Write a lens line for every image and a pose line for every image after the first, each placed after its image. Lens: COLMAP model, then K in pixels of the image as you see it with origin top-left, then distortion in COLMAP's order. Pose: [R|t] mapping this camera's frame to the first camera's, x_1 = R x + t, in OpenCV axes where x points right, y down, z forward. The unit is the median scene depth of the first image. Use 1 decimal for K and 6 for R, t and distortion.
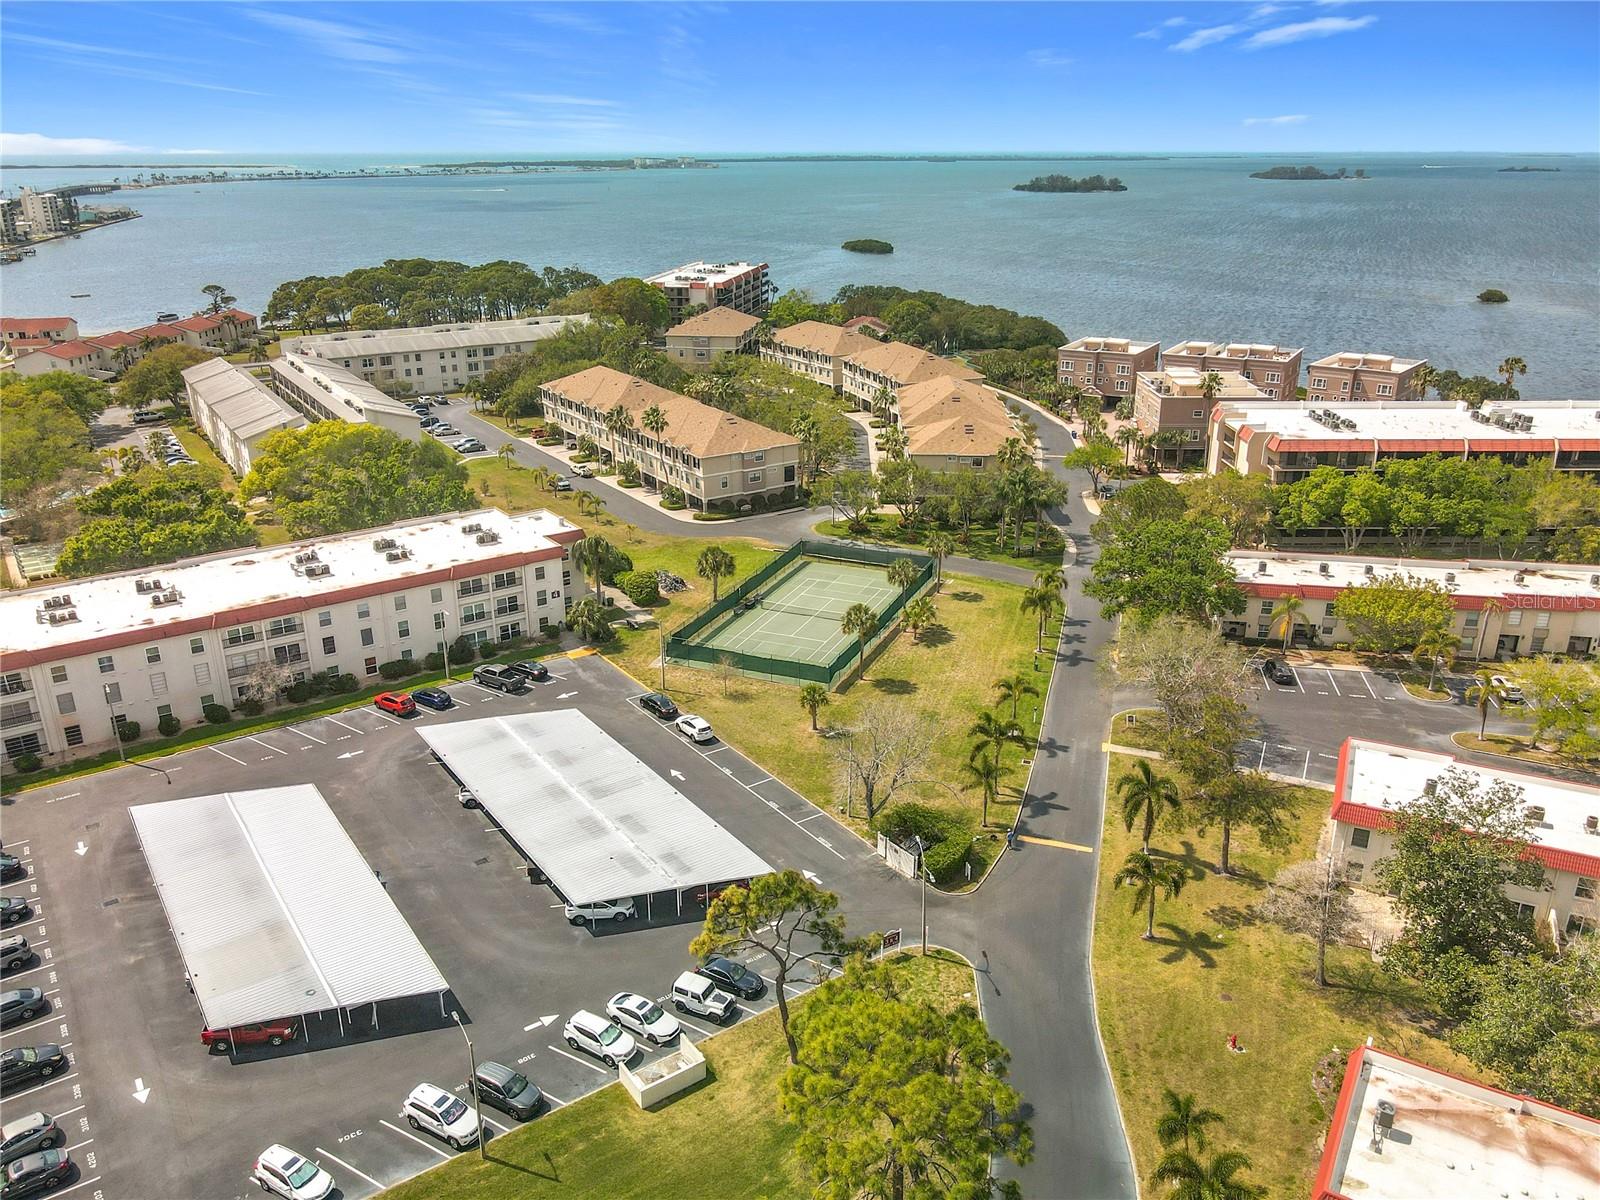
lens RADIAL K [[1187.3, 0, 792.6], [0, 1187.3, 591.7], [0, 0, 1]] dist [0.006726, 0.011056]
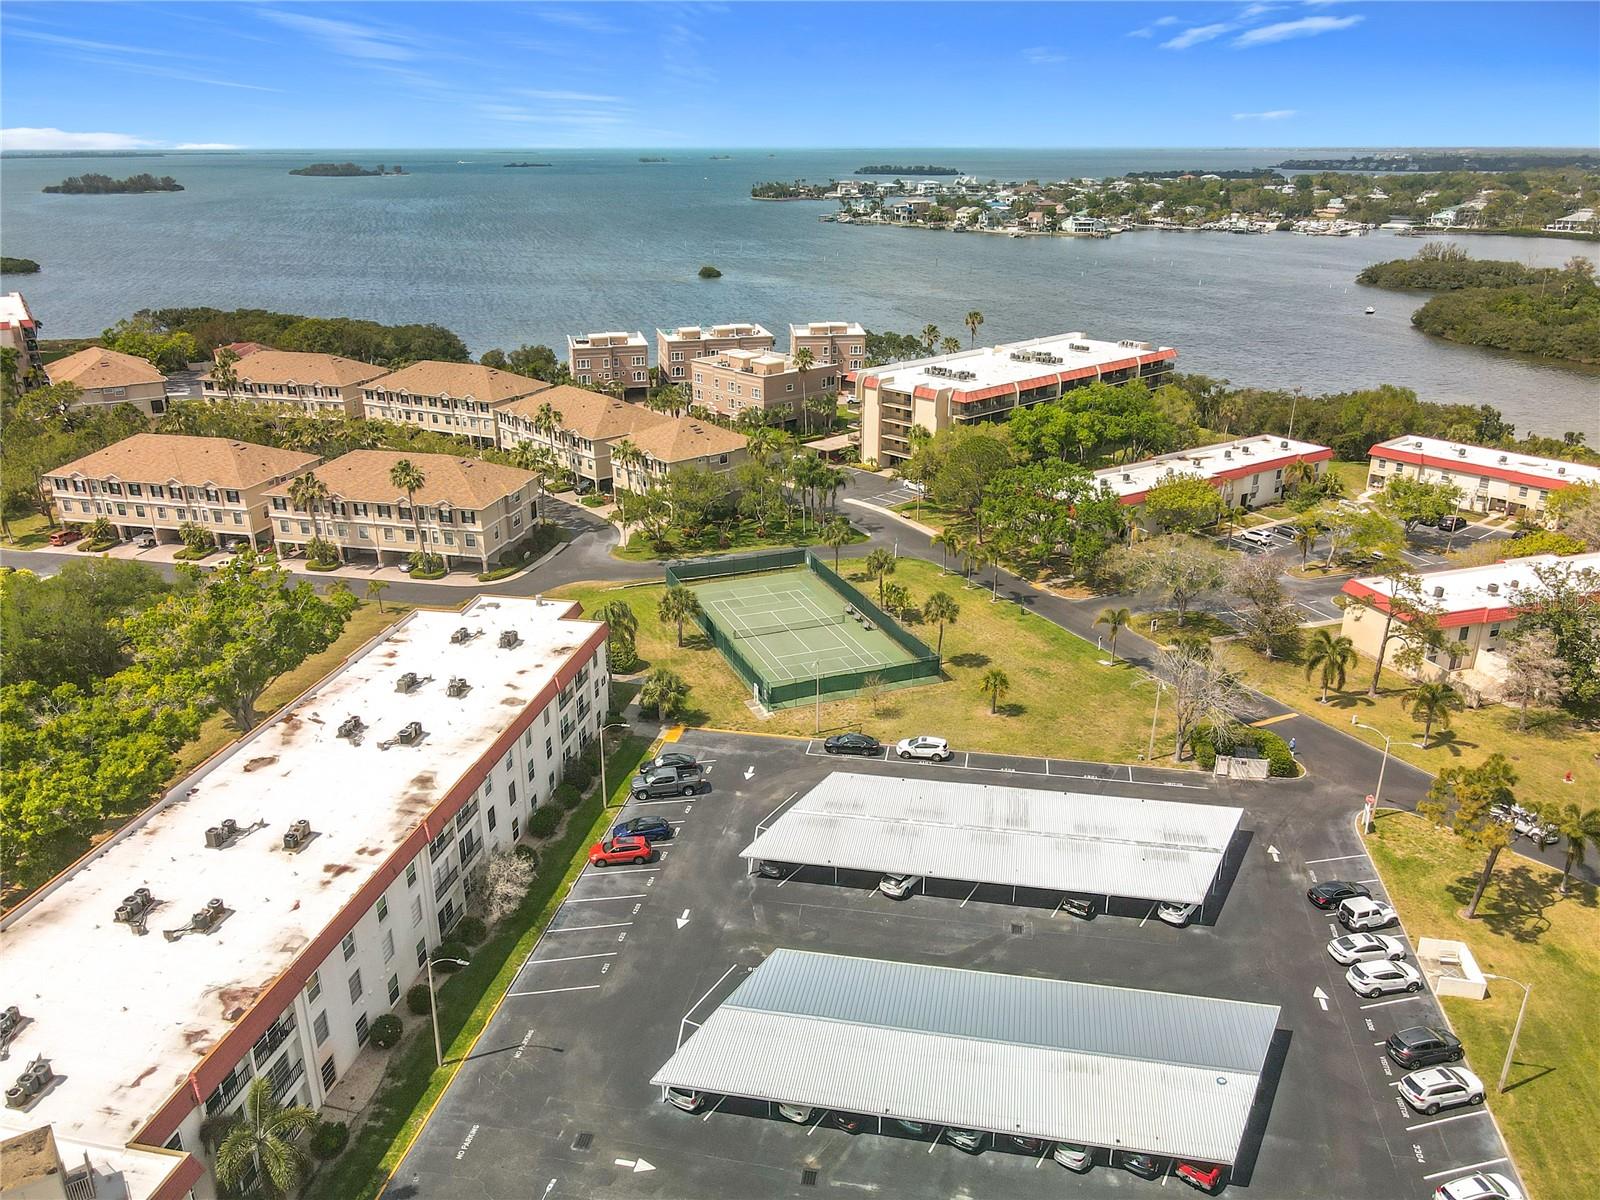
lens RADIAL K [[1187.3, 0, 792.6], [0, 1187.3, 591.7], [0, 0, 1]] dist [0.006726, 0.011056]
pose [[0.726471, -0.243450, 0.642630, -0.448198], [0.241814, 0.965899, 0.092553, -0.074541], [-0.643247, 0.088160, 0.760566, 0.189804]]
